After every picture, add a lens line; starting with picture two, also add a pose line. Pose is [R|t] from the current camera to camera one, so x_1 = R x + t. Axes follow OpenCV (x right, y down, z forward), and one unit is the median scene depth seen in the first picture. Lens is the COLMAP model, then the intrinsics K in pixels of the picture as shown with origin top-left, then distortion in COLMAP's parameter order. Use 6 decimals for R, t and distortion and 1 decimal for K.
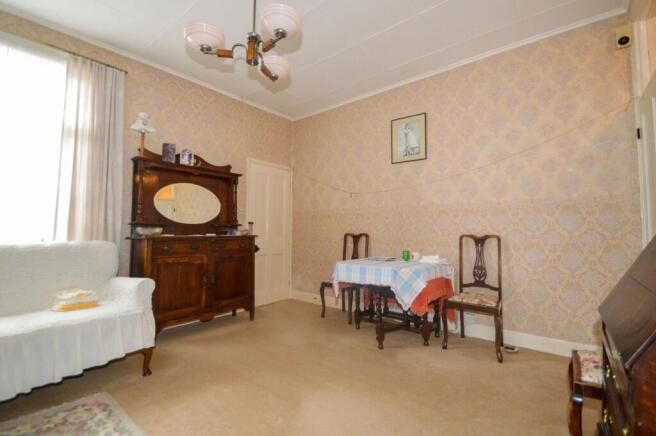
lens RADIAL K [[303.1, 0, 327.8], [0, 303.1, 213.6], [0, 0, 1]] dist [-0.001019, -0.001511]
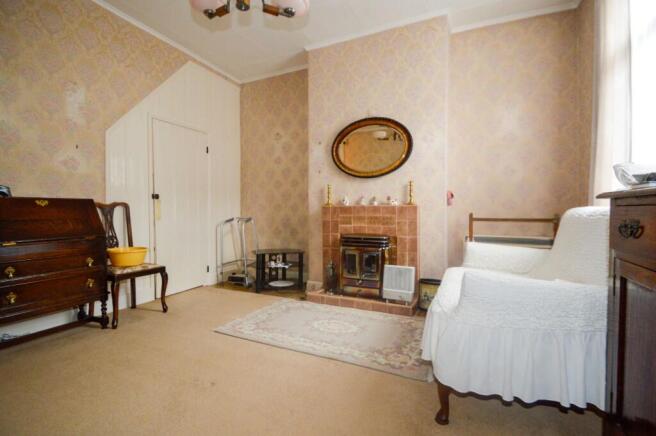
lens RADIAL K [[303.1, 0, 327.8], [0, 303.1, 213.6], [0, 0, 1]] dist [-0.001019, -0.001511]
pose [[-0.971635, 0.016377, -0.235918, -0.152206], [0.029442, 0.998215, -0.051965, 0.088418], [0.234646, -0.057437, -0.970383, 1.105063]]
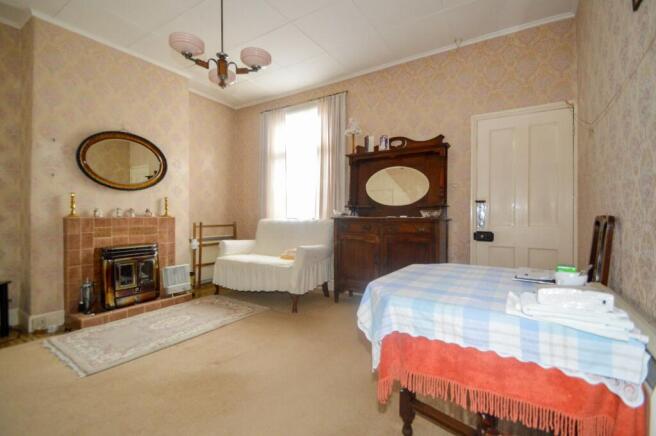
lens RADIAL K [[303.1, 0, 327.8], [0, 303.1, 213.6], [0, 0, 1]] dist [-0.001019, -0.001511]
pose [[0.112466, 0.006823, -0.993632, 0.610821], [0.069507, 0.997473, 0.014717, 0.032772], [0.991222, -0.070720, 0.111708, 0.719551]]
